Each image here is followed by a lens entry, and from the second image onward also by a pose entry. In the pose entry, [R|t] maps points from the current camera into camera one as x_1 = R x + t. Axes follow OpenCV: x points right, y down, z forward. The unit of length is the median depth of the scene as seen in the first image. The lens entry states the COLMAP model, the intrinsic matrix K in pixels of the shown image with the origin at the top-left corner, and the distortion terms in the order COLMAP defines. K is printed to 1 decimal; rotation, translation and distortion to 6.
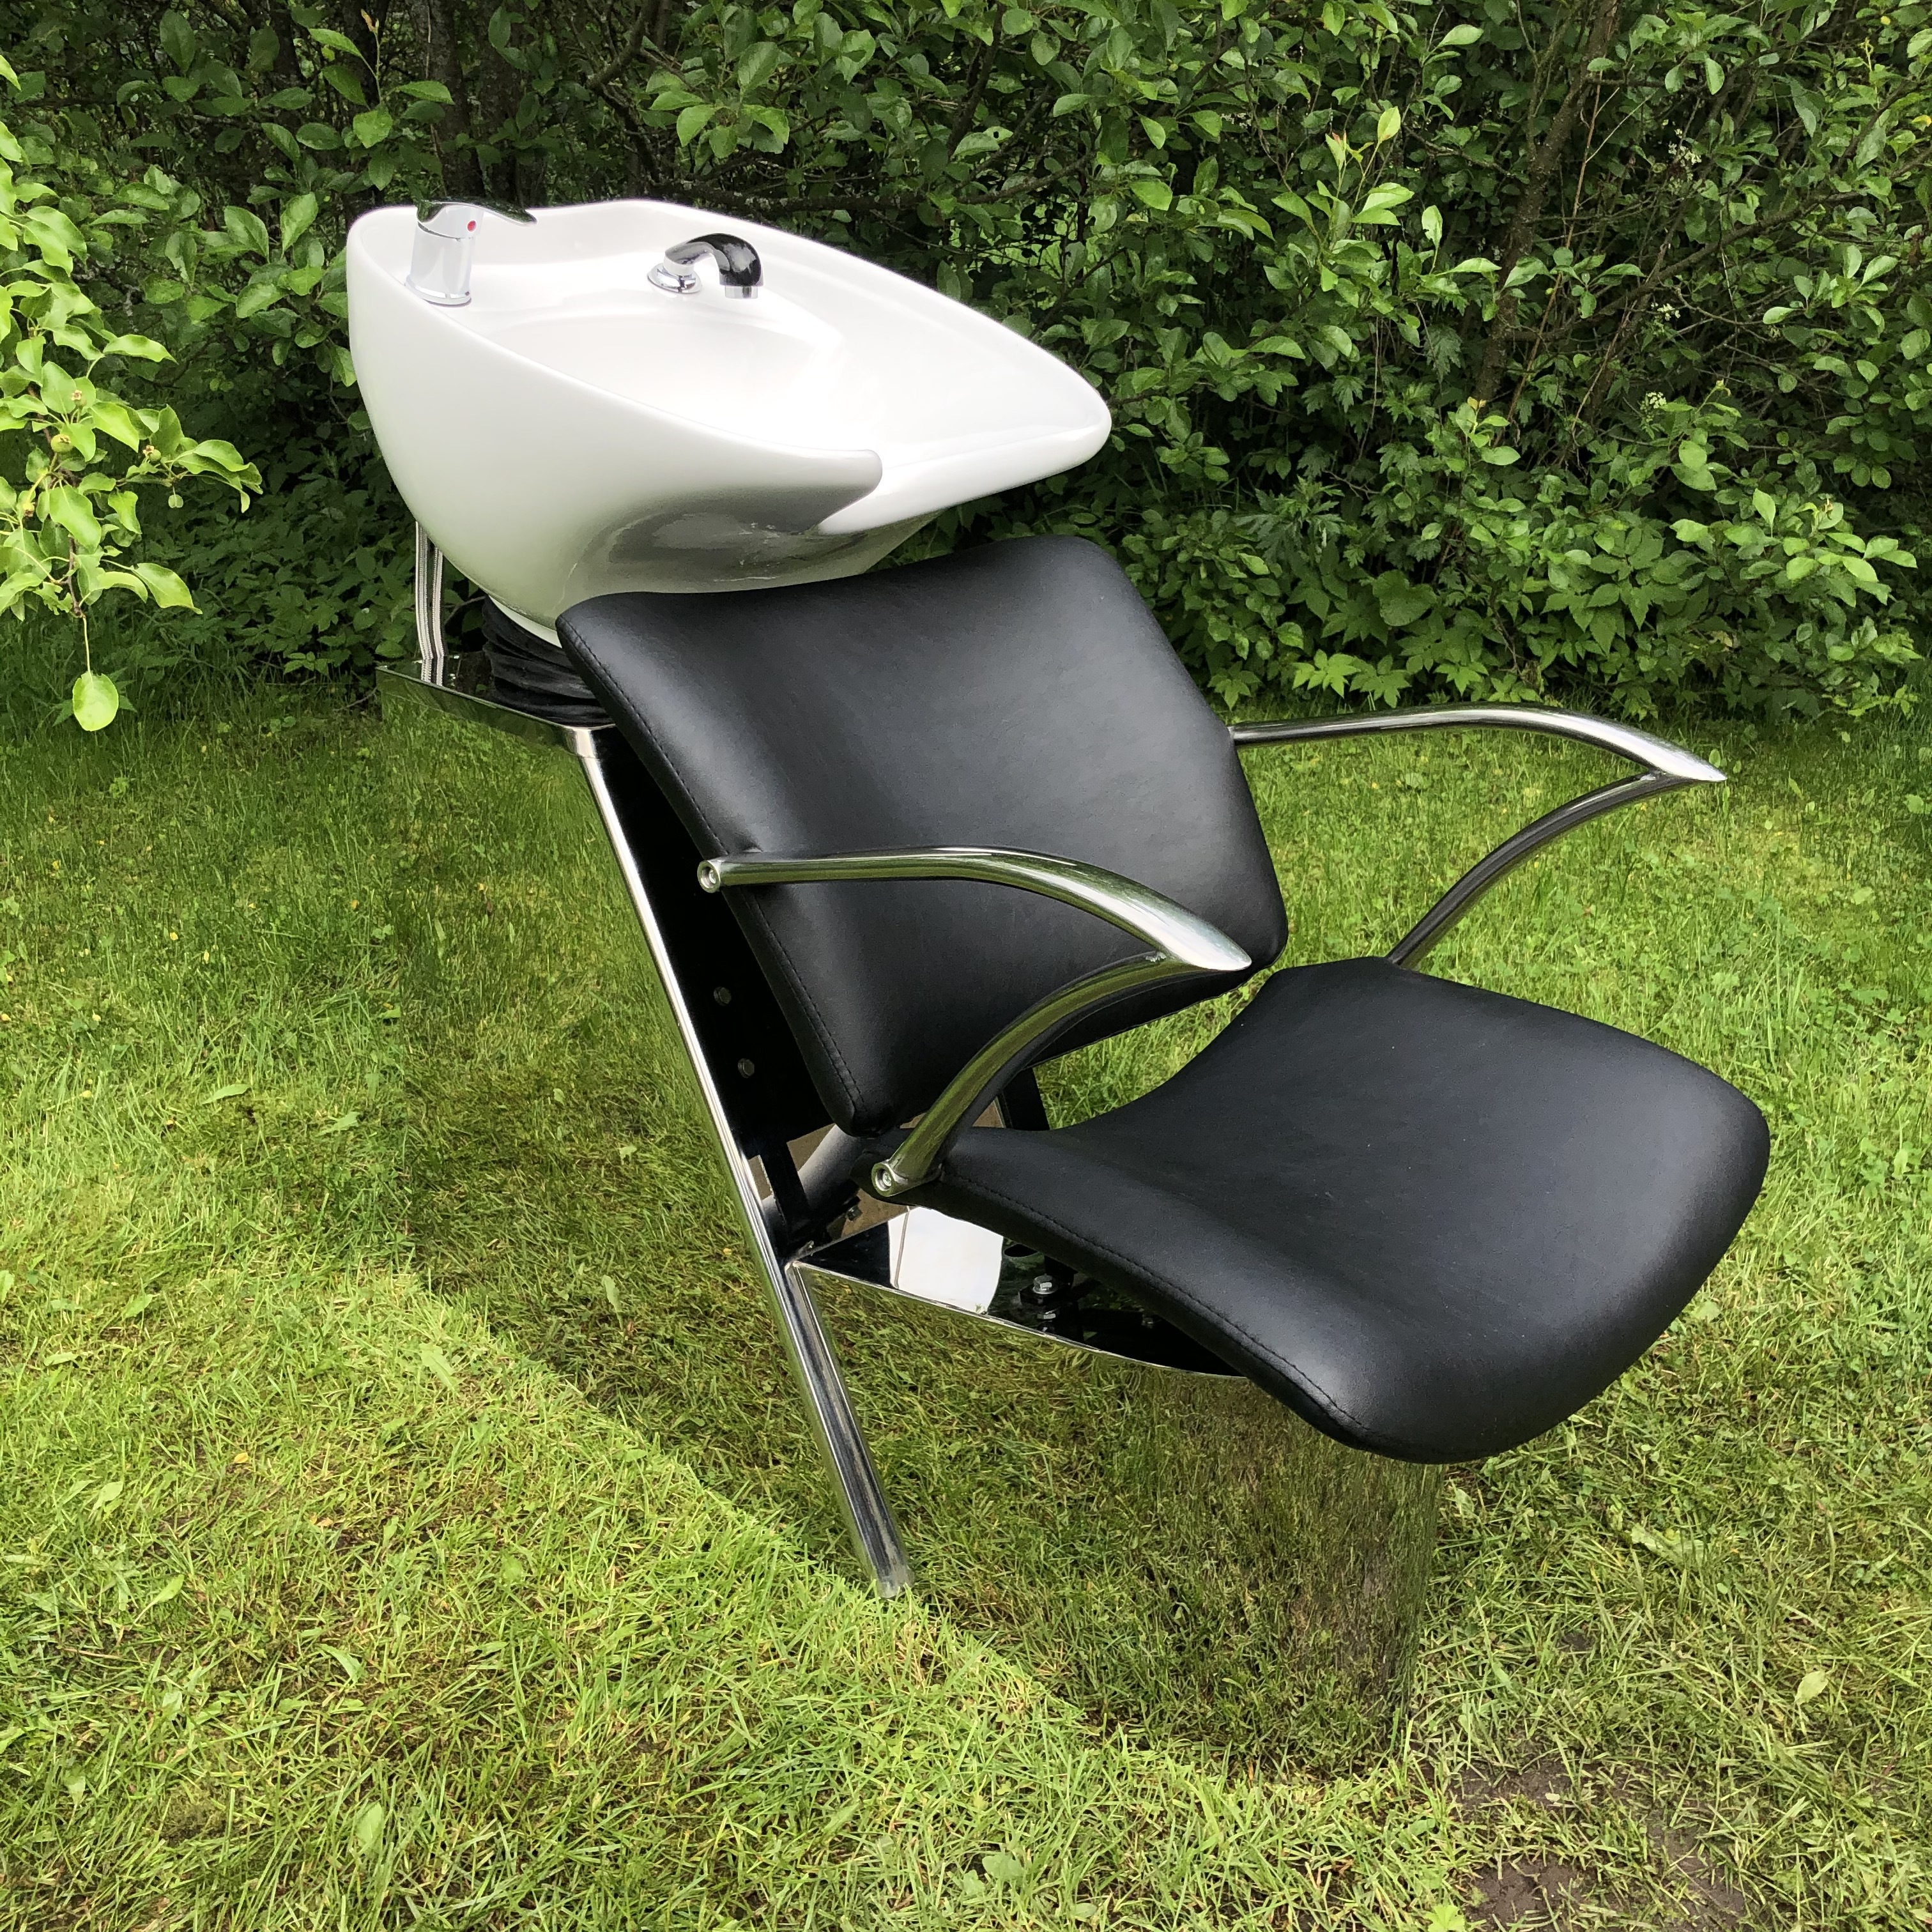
lens RADIAL K [[2218.5, 0, 965.7], [0, 2218.5, 934.1], [0, 0, 1]] dist [0.035385, -0.023091]
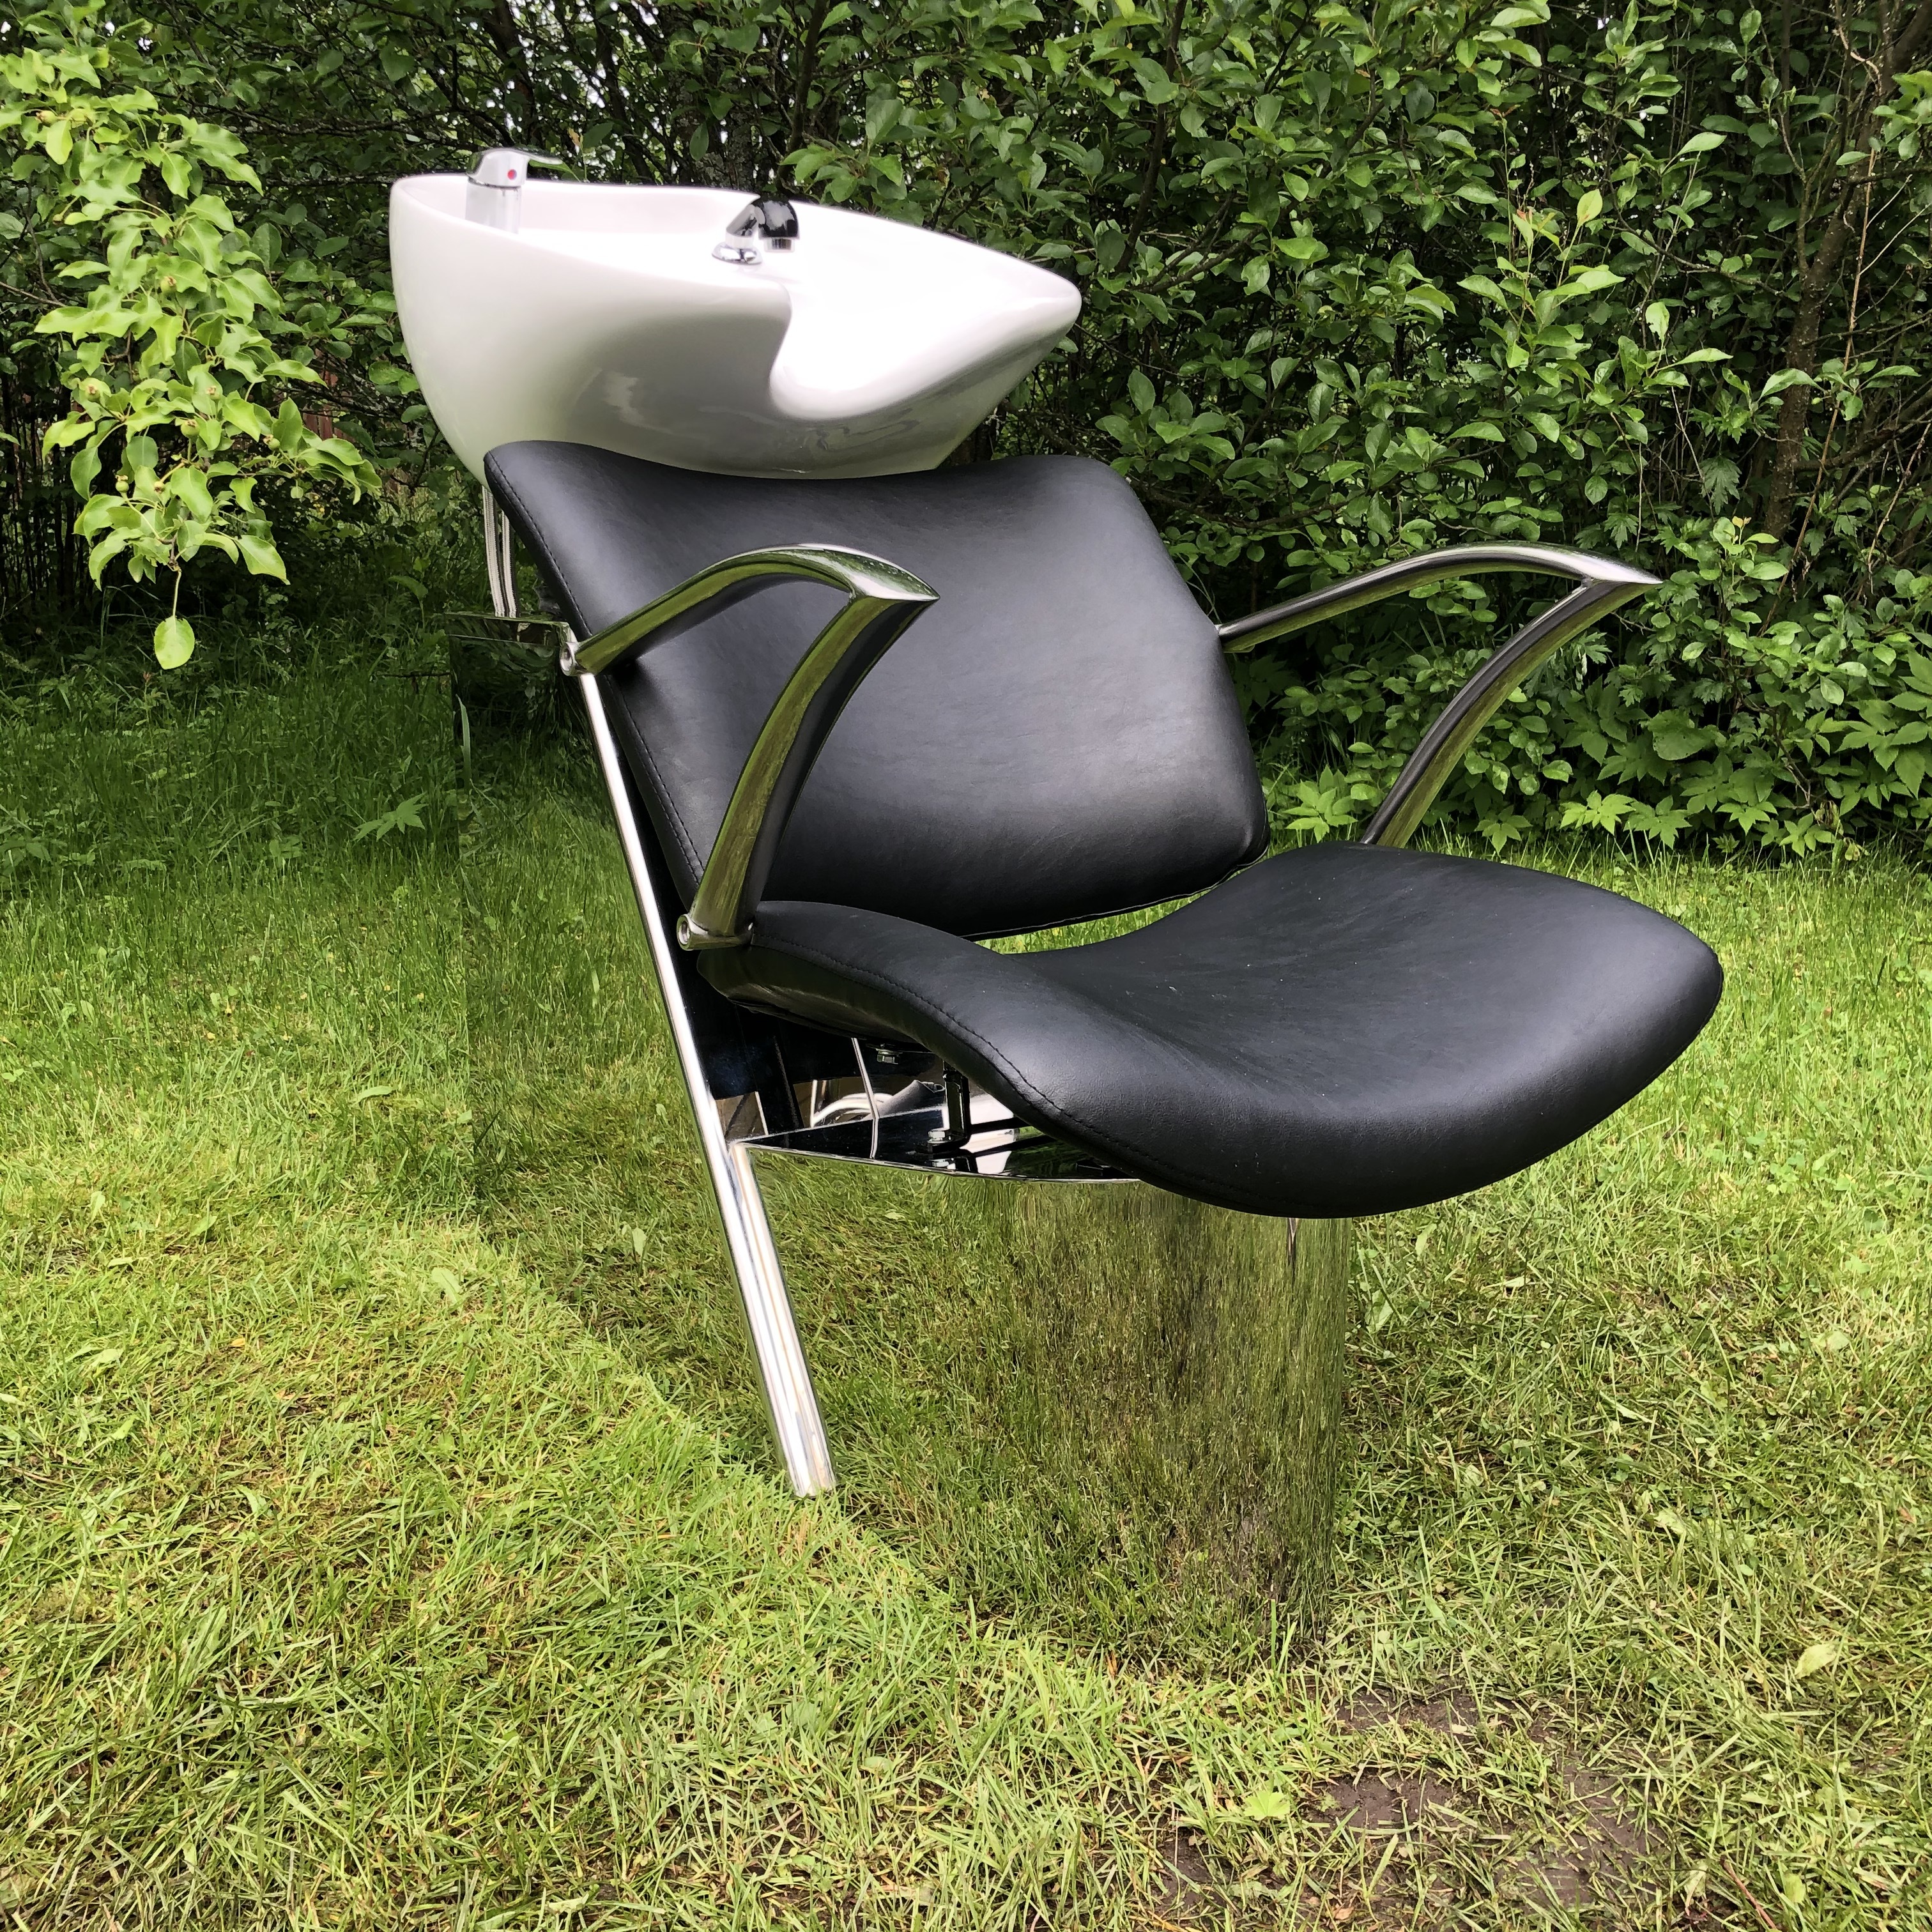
lens RADIAL K [[2160.7, 0, 971.1], [0, 2160.7, 1016.1], [0, 0, 1]] dist [0.019977, -0.037022]
pose [[0.974026, 0.014130, -0.225993, 0.155736], [-0.041400, 0.992340, -0.116389, 0.127181], [0.222617, 0.122723, 0.967151, 0.059902]]
